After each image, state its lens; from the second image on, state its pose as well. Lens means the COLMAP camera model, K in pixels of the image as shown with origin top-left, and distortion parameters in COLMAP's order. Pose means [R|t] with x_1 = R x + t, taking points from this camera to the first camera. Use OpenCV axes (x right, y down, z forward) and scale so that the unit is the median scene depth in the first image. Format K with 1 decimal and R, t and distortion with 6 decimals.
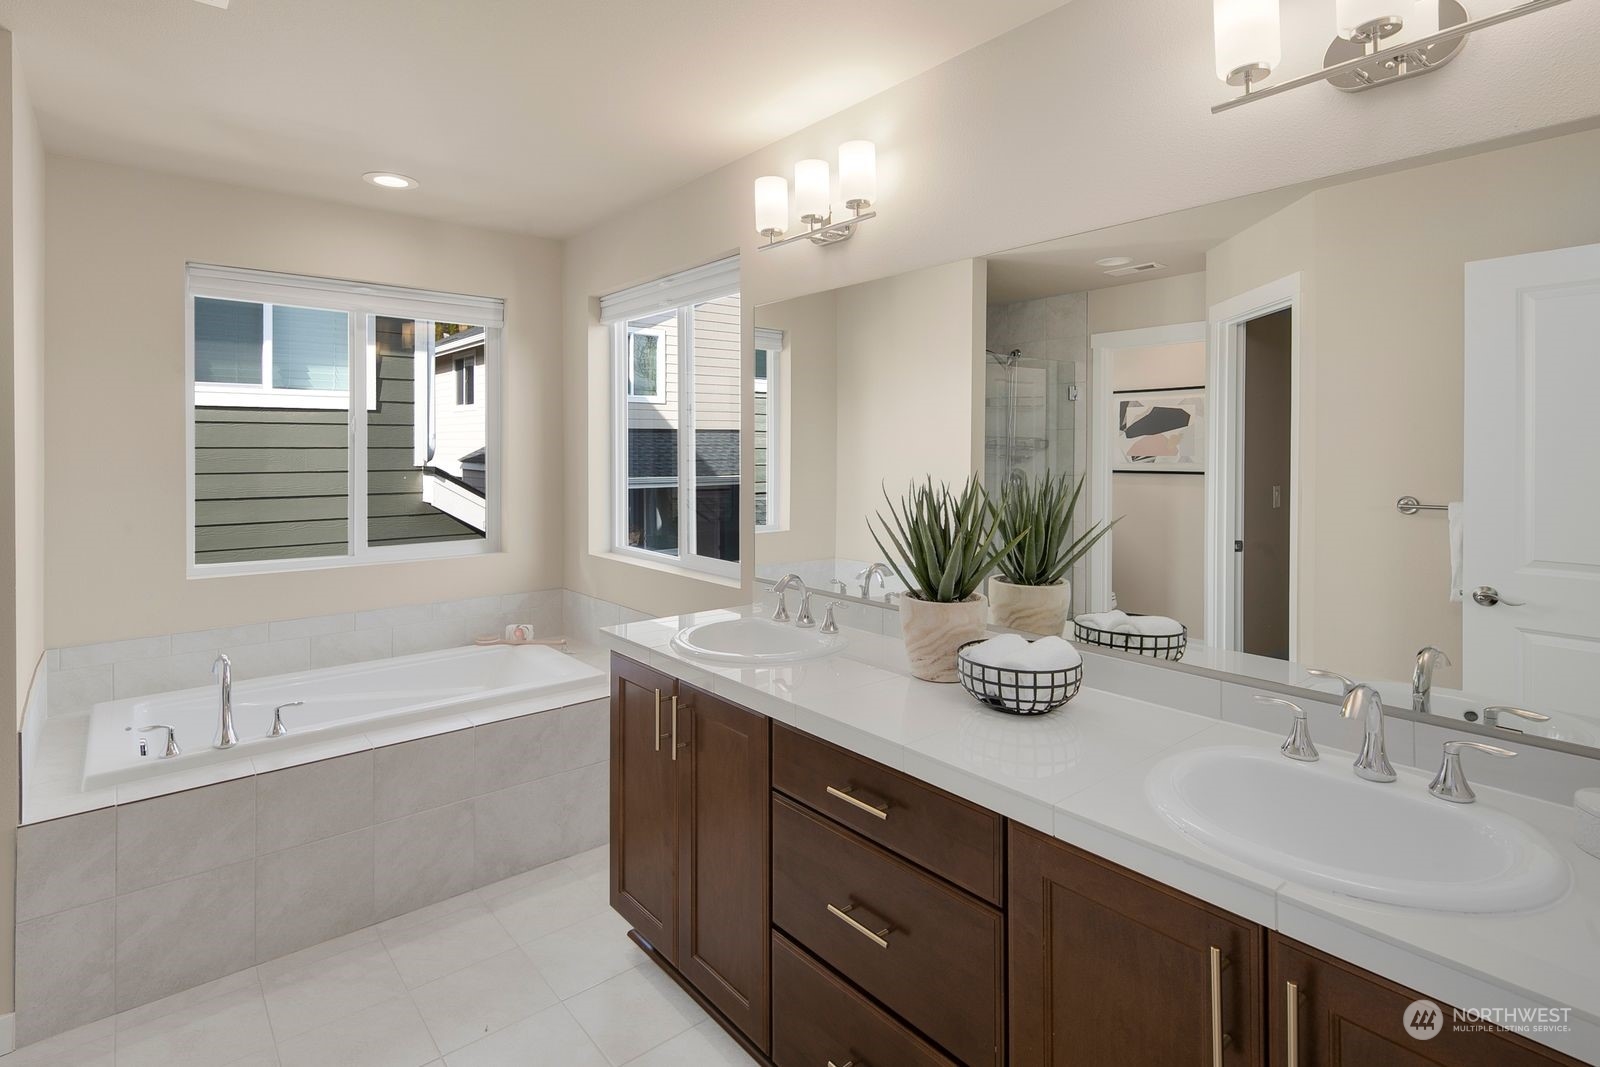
lens RADIAL K [[823.6, 0, 800.0], [0, 823.6, 447.7], [0, 0, 1]] dist [-0.000622, -0.000467]
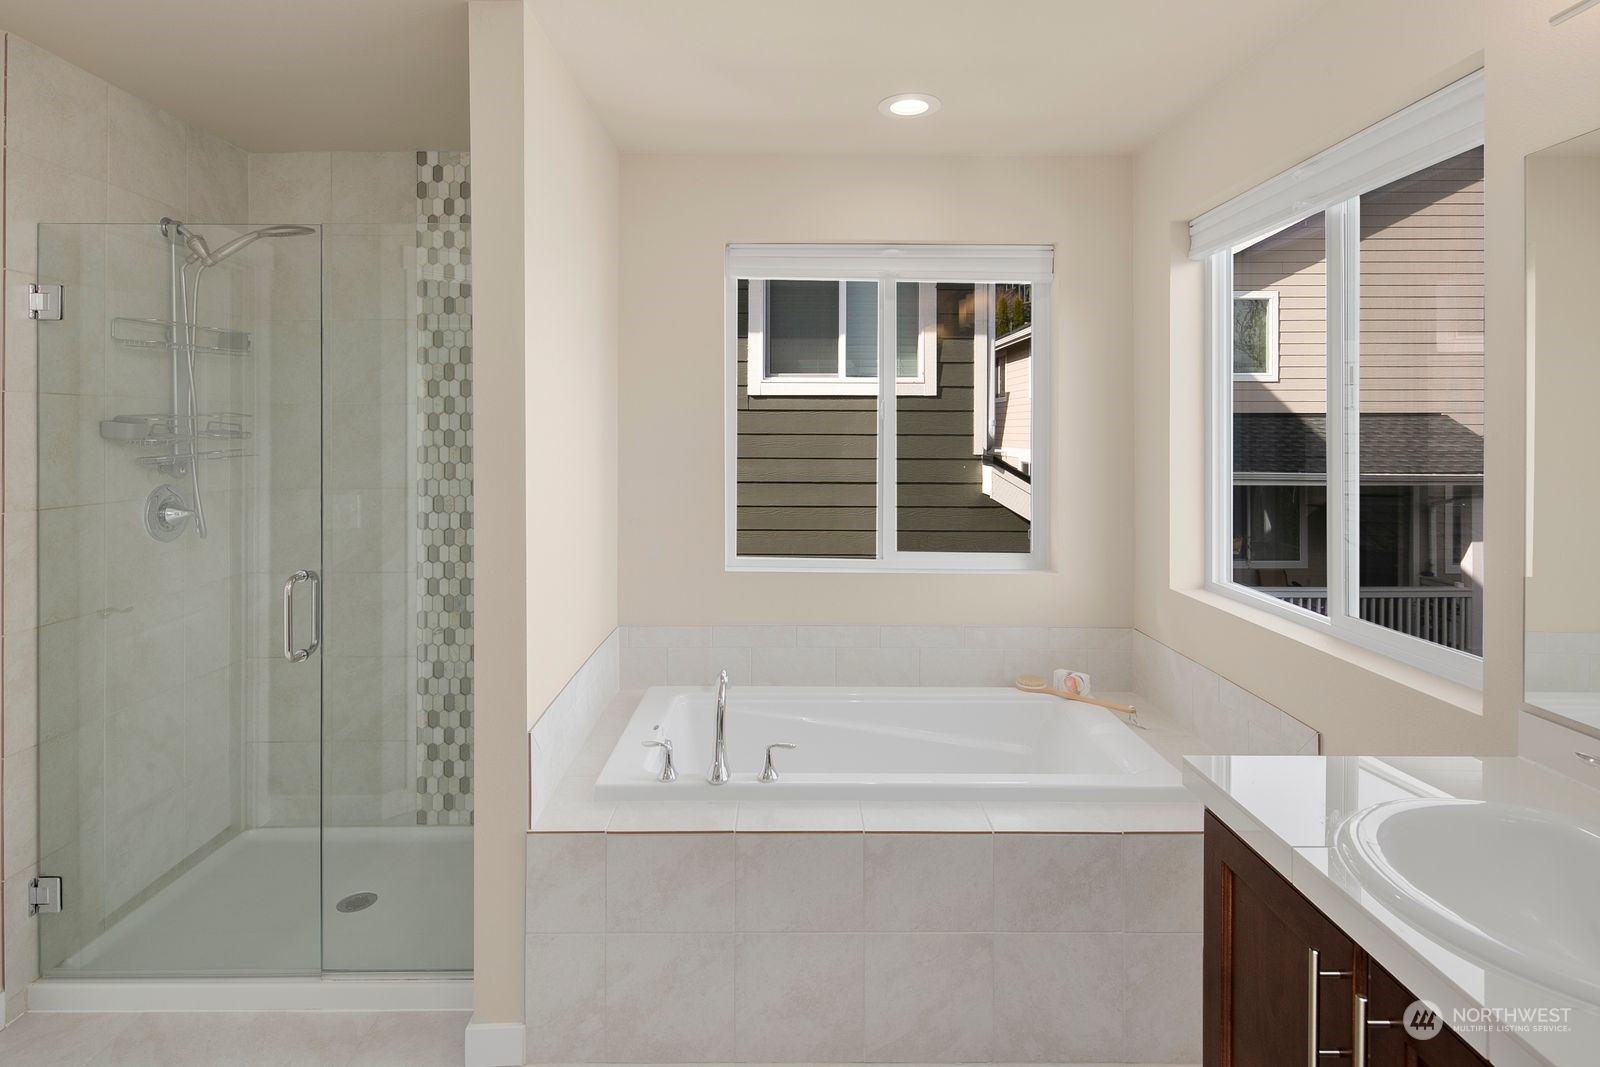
lens RADIAL K [[806.0, 0, 797.2], [0, 806.0, 433.6], [0, 0, 1]] dist [0.012045, -0.000023]
pose [[0.769671, 0.003641, -0.638430, -0.061615], [-0.004132, 0.999991, 0.000721, -0.002653], [0.638427, 0.002083, 0.769679, 0.266447]]
